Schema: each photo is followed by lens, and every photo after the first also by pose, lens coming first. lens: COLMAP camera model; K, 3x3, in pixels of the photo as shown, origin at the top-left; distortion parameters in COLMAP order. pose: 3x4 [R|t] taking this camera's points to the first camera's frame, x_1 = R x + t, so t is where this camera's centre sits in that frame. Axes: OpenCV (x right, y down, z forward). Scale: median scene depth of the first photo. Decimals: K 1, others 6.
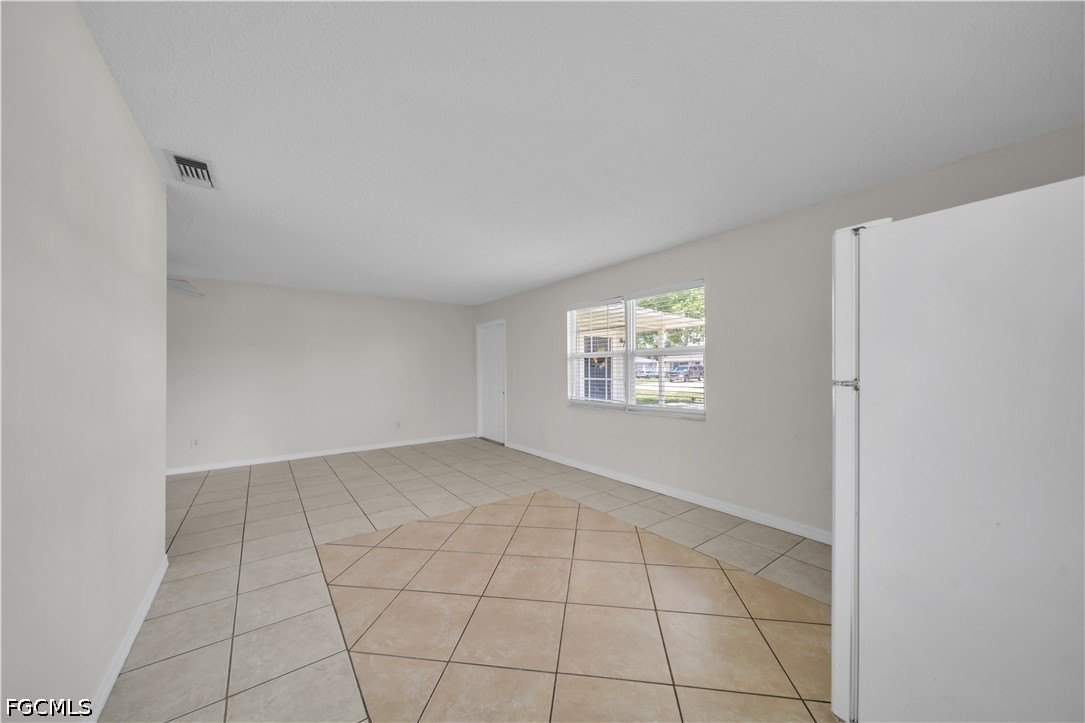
lens RADIAL K [[374.7, 0, 550.6], [0, 374.7, 367.1], [0, 0, 1]] dist [0.001655, -0.001222]
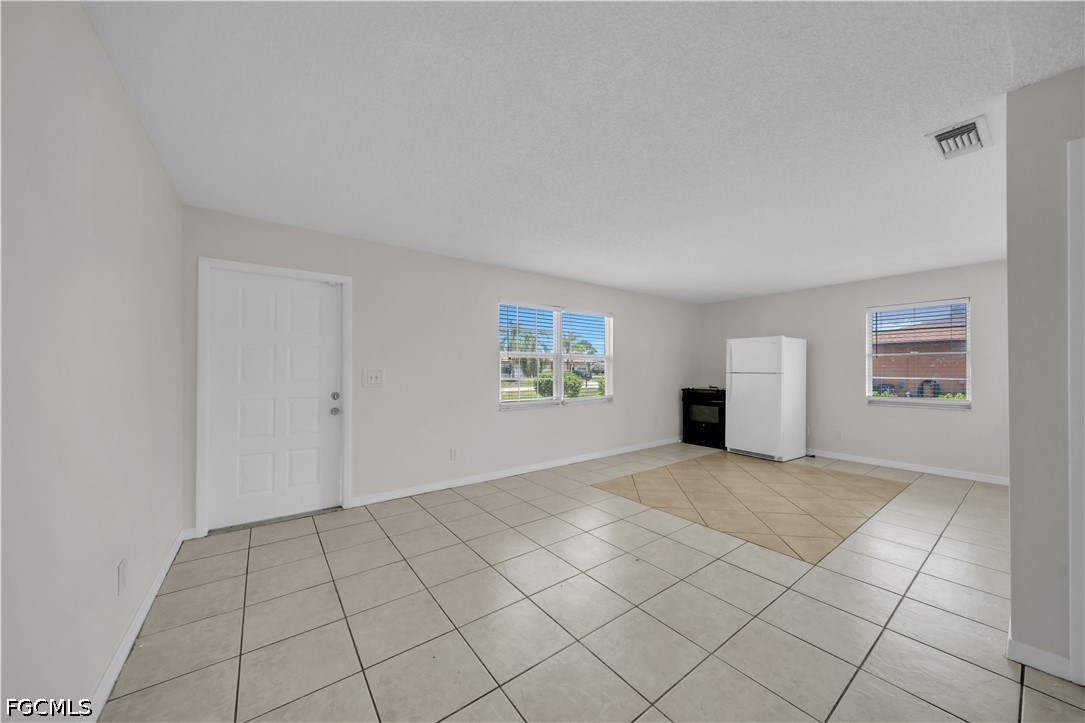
lens RADIAL K [[374.7, 0, 541.6], [0, 374.7, 361.9], [0, 0, 1]] dist [0.001655, -0.001222]
pose [[0.017891, 0.021207, 0.999615, -1.090979], [-0.010578, 0.999723, -0.021020, 0.008934], [-0.999784, -0.010198, 0.018110, 1.152933]]
